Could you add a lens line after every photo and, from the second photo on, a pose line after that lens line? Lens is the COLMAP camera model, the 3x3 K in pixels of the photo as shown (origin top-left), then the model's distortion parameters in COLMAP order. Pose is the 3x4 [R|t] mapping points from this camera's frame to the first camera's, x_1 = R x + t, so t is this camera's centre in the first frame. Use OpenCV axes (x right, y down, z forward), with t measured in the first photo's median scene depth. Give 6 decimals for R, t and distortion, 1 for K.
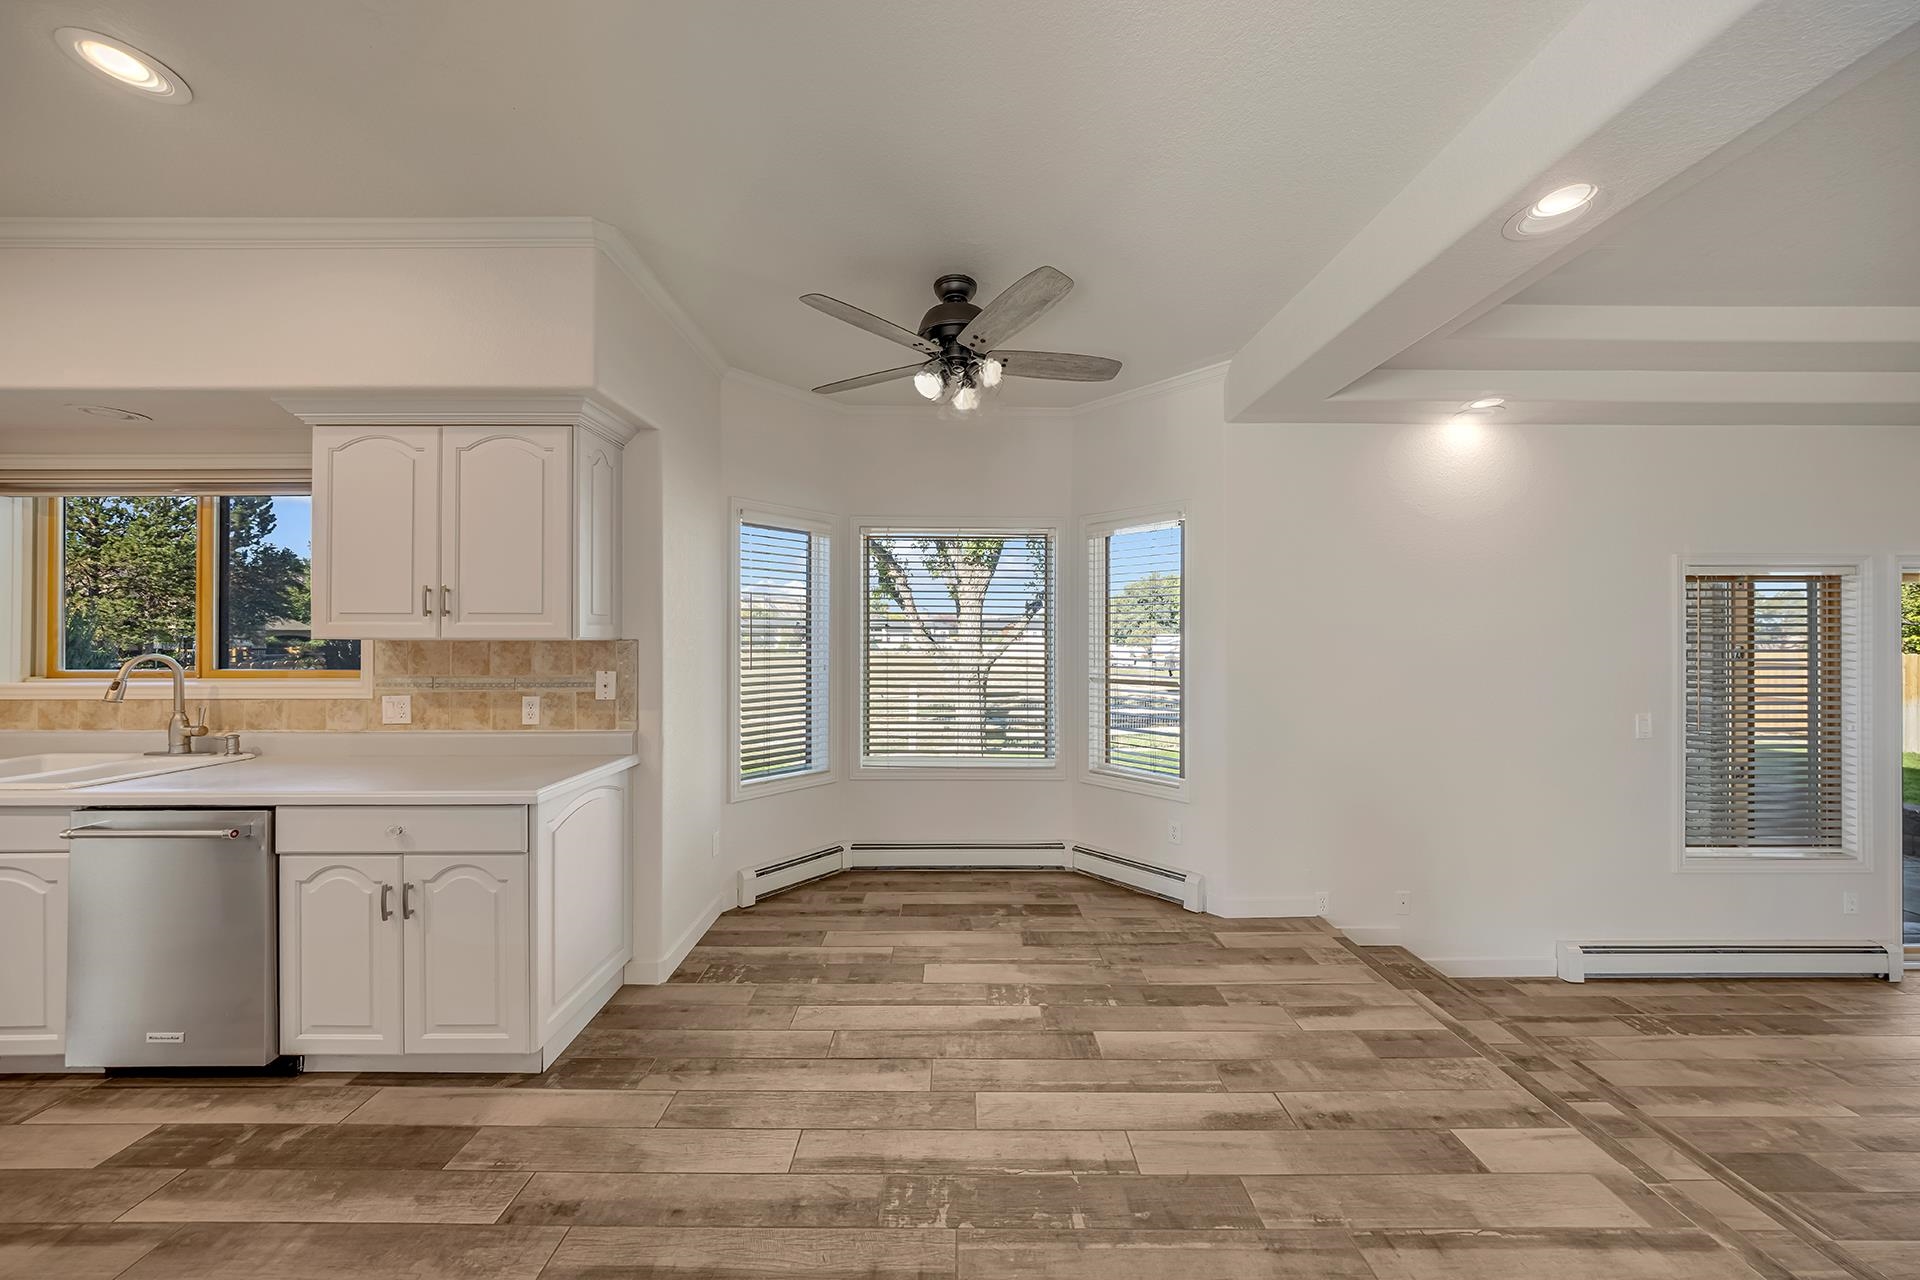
lens RADIAL K [[646.4, 0, 960.0], [0, 646.4, 640.0], [0, 0, 1]] dist [-0.001709, -0.000172]
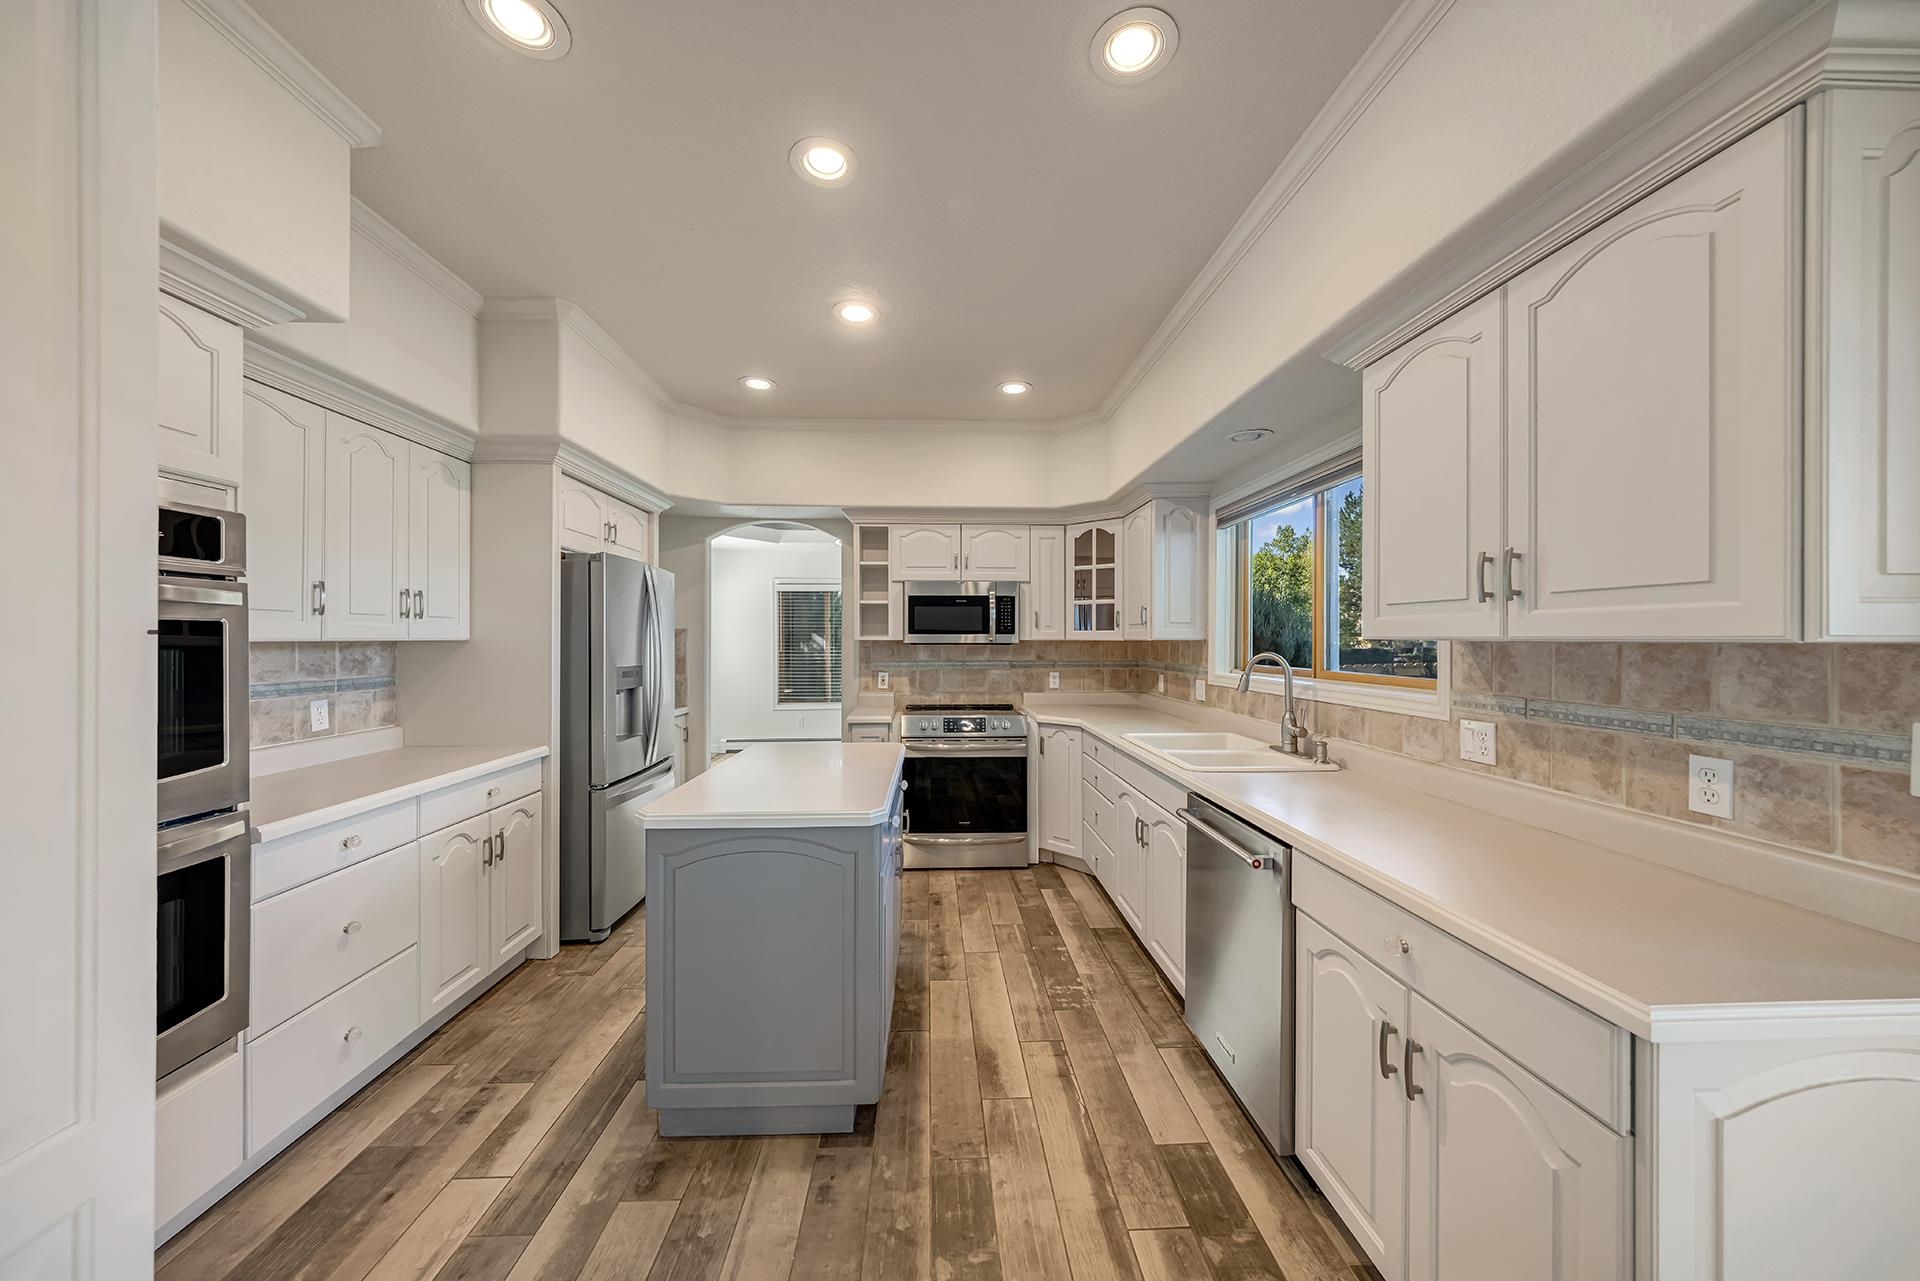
lens RADIAL K [[655.1, 0, 945.1], [0, 655.1, 635.5], [0, 0, 1]] dist [-0.002344, -0.000116]
pose [[0.037183, -0.004296, -0.999299, -0.192537], [-0.004262, 0.999981, -0.004457, -0.000030], [0.999299, 0.004425, 0.037164, 0.403501]]
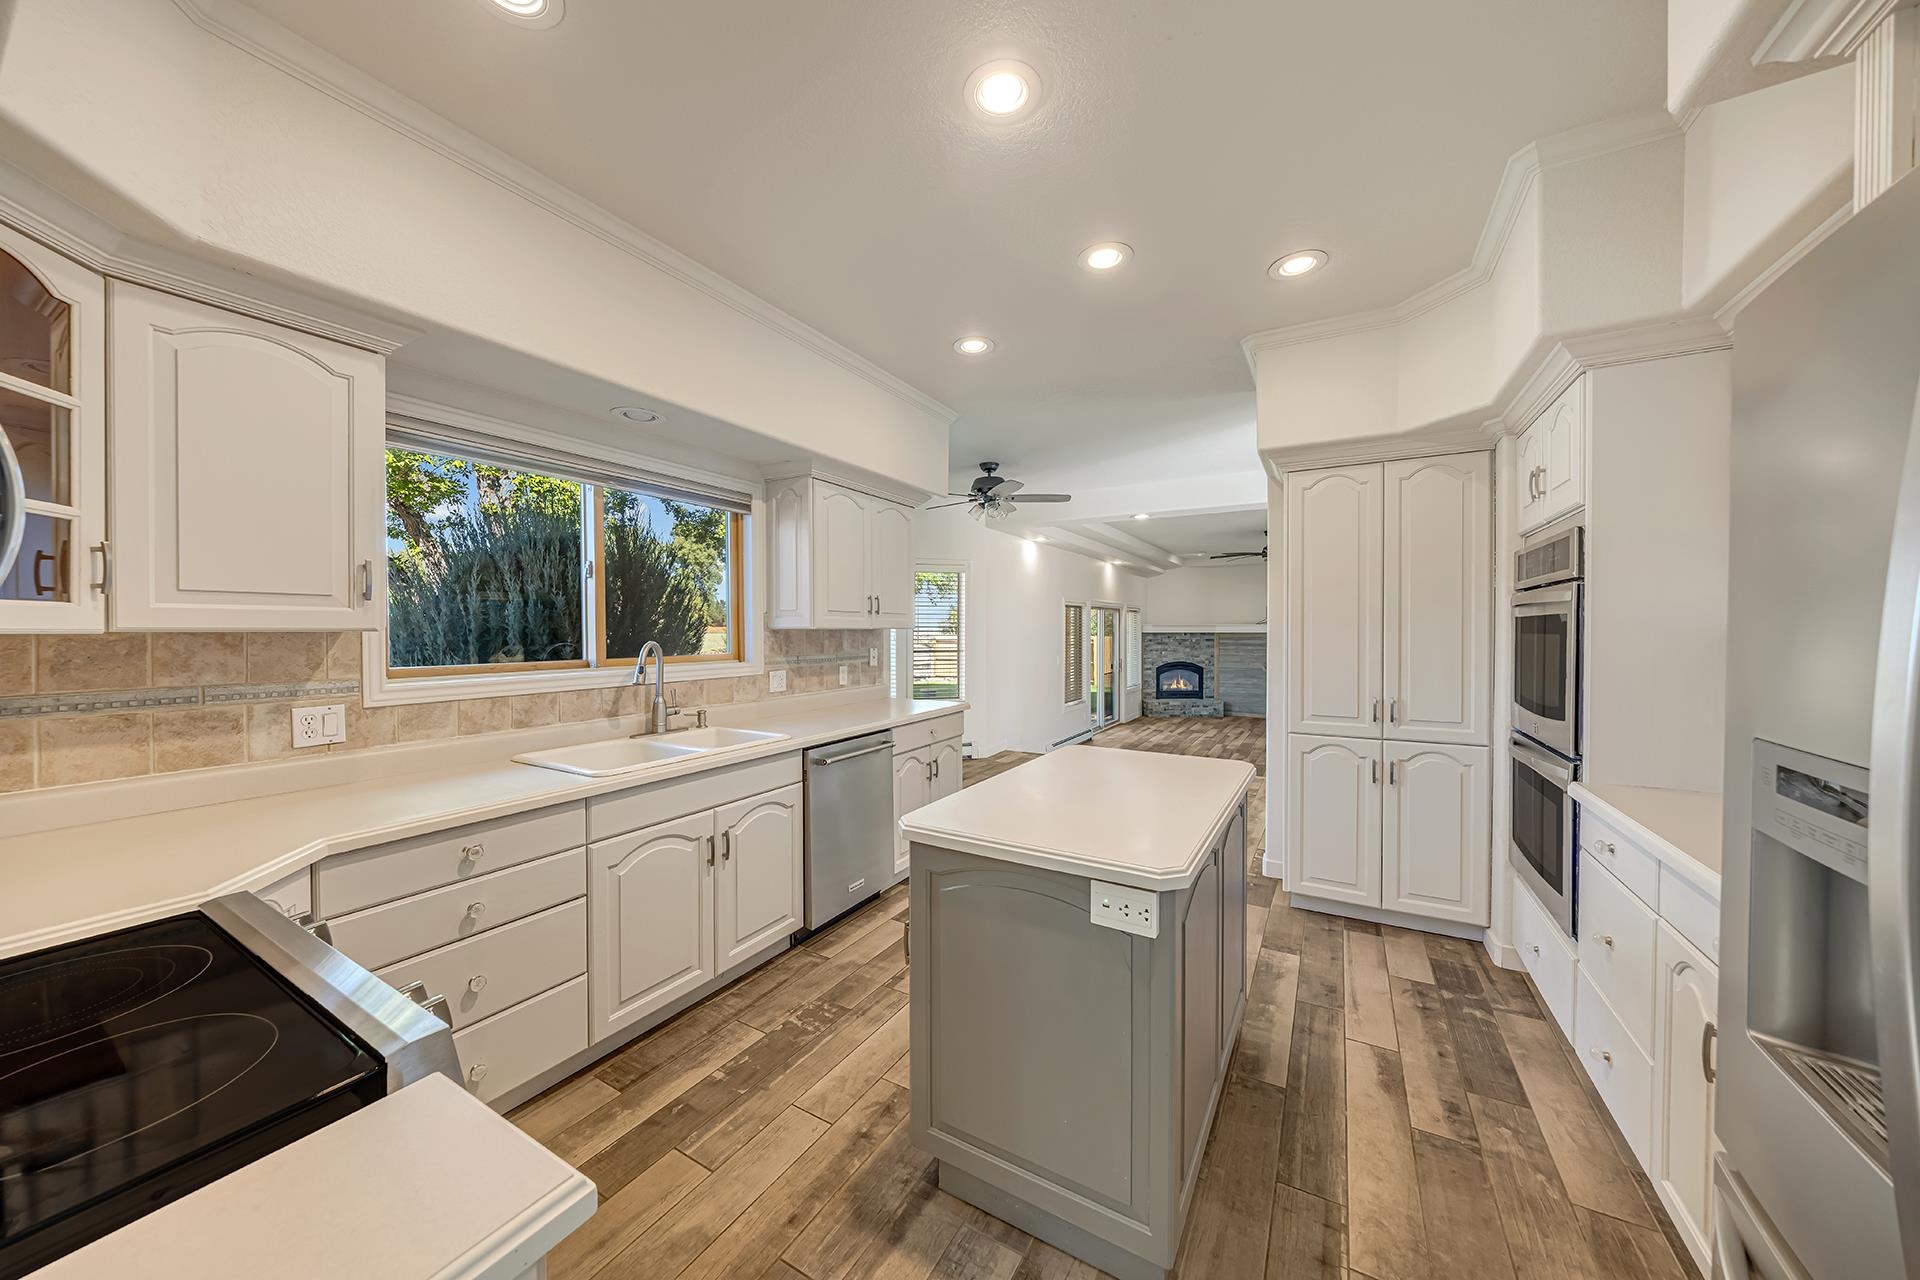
lens RADIAL K [[655.1, 0, 945.1], [0, 655.1, 635.0], [0, 0, 1]] dist [-0.002344, -0.000116]
pose [[0.505052, -0.007513, 0.863056, -1.873741], [0.003590, 0.999972, 0.006604, 0.004412], [-0.863081, -0.000237, 0.505065, 0.014768]]
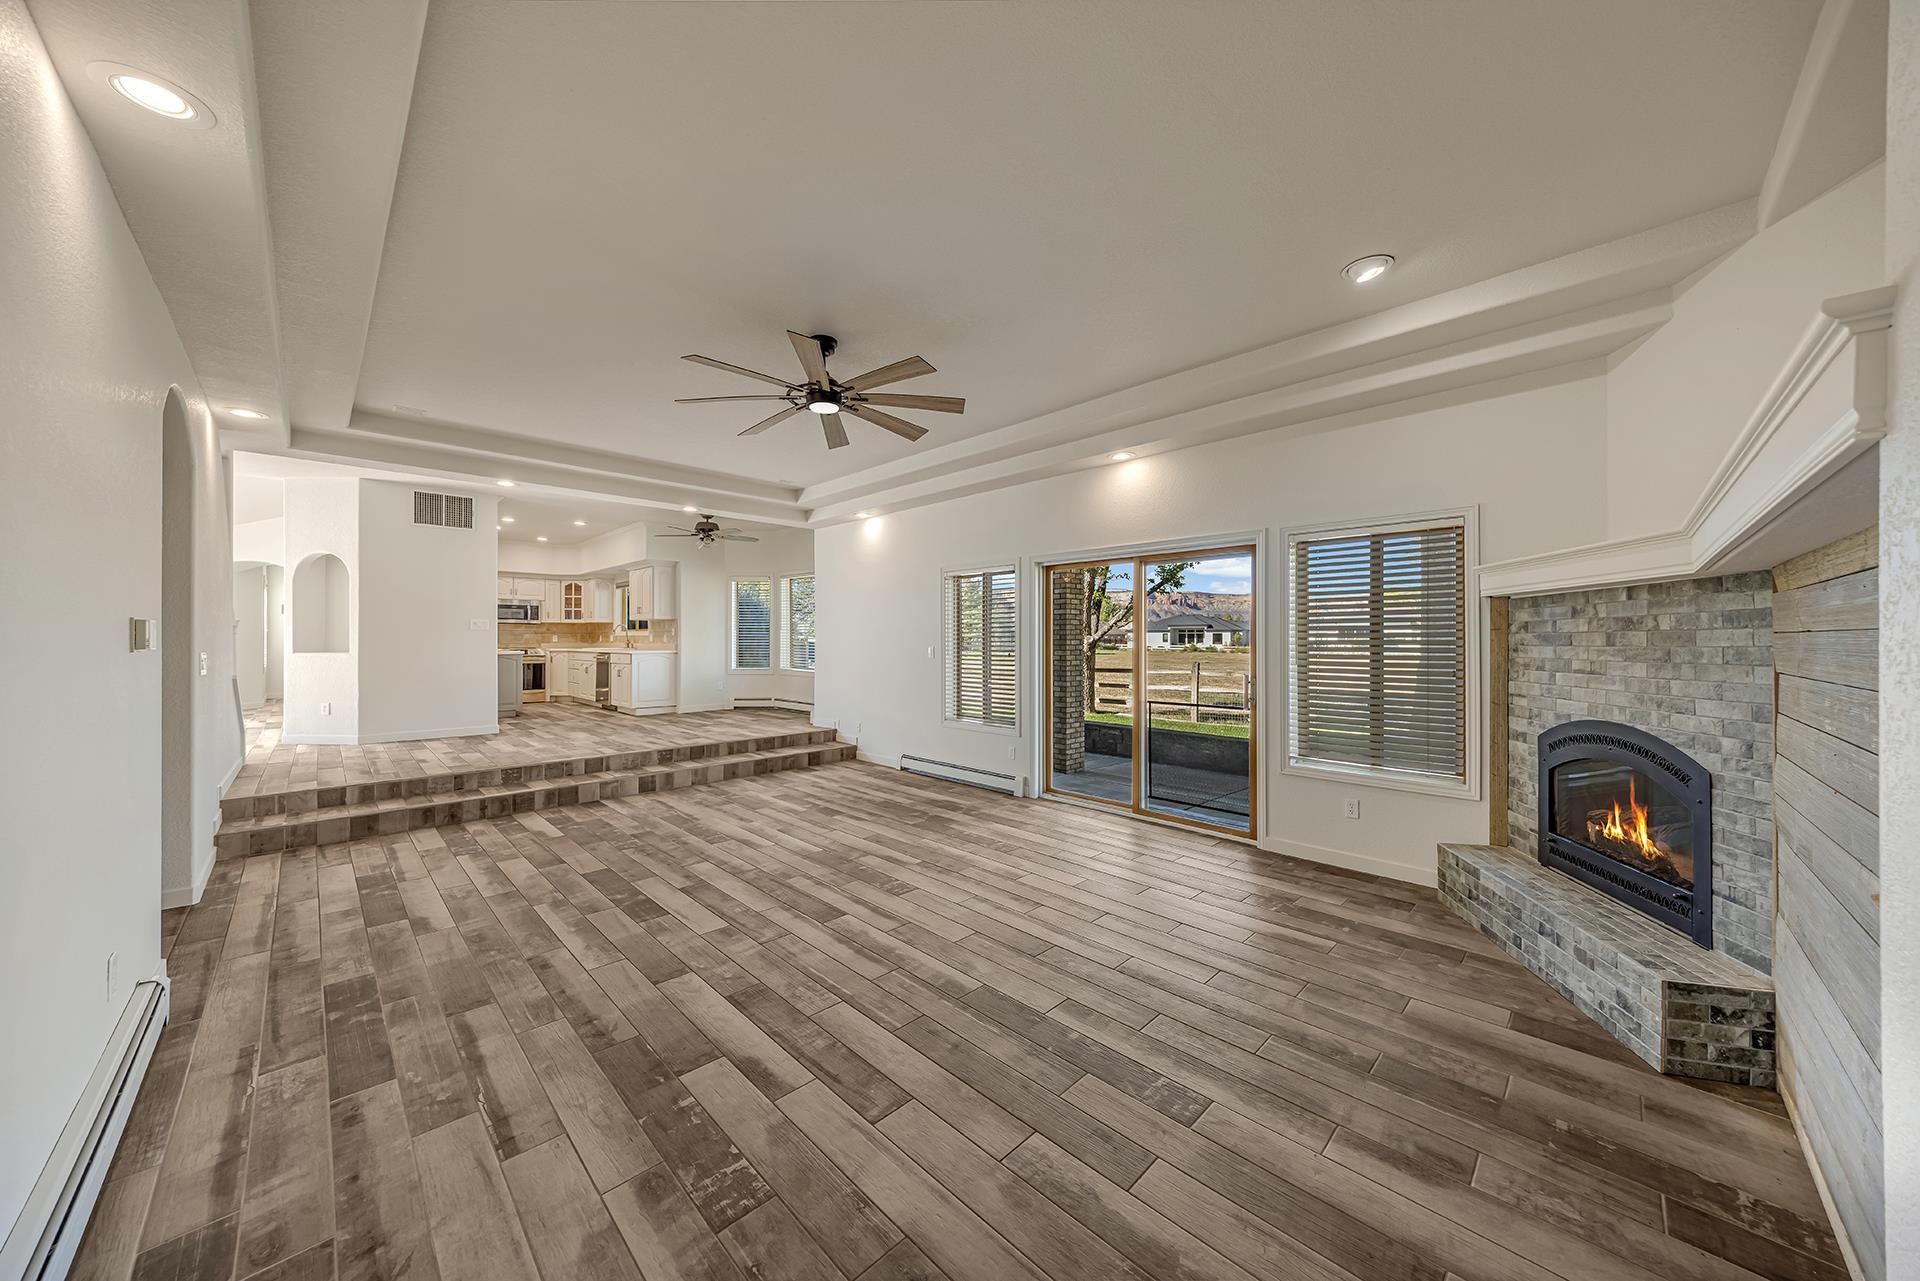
lens RADIAL K [[655.1, 0, 945.1], [0, 655.1, 635.5], [0, 0, 1]] dist [-0.002344, -0.000116]
pose [[0.710156, -0.001056, -0.704043, 3.307428], [-0.003466, 0.999982, -0.004995, 0.106828], [0.704035, 0.005988, 0.710140, -0.596639]]
